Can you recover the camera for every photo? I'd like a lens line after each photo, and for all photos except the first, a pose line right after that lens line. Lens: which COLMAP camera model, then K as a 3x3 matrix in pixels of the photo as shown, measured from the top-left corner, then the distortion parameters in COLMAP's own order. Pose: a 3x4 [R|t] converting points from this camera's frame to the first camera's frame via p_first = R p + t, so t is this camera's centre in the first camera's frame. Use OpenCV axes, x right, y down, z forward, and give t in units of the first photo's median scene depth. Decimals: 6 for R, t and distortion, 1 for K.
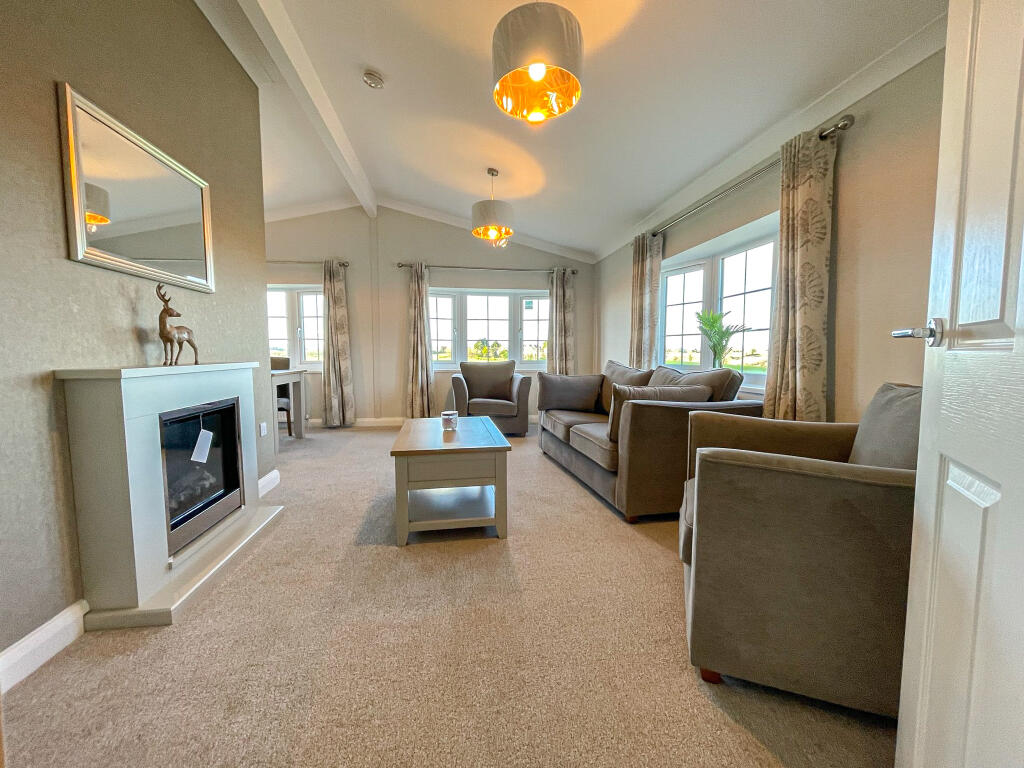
lens RADIAL K [[416.1, 0, 512.0], [0, 416.1, 384.0], [0, 0, 1]] dist [-0.000143, -0.000003]
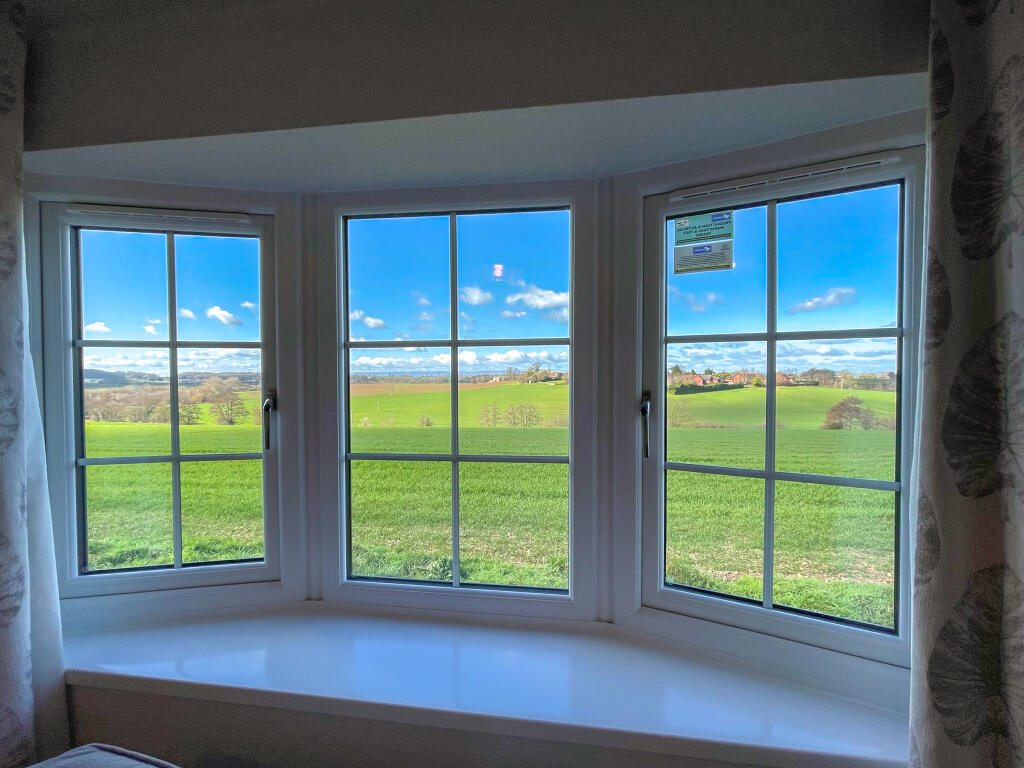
lens RADIAL K [[440.3, 0, 512.0], [0, 440.3, 384.0], [0, 0, 1]] dist [-0.015129, -0.000259]
pose [[0.193423, -0.006264, 0.981095, 0.247649], [0.123306, 0.992206, -0.017975, -0.185040], [-0.973336, 0.124452, 0.192688, 0.949594]]
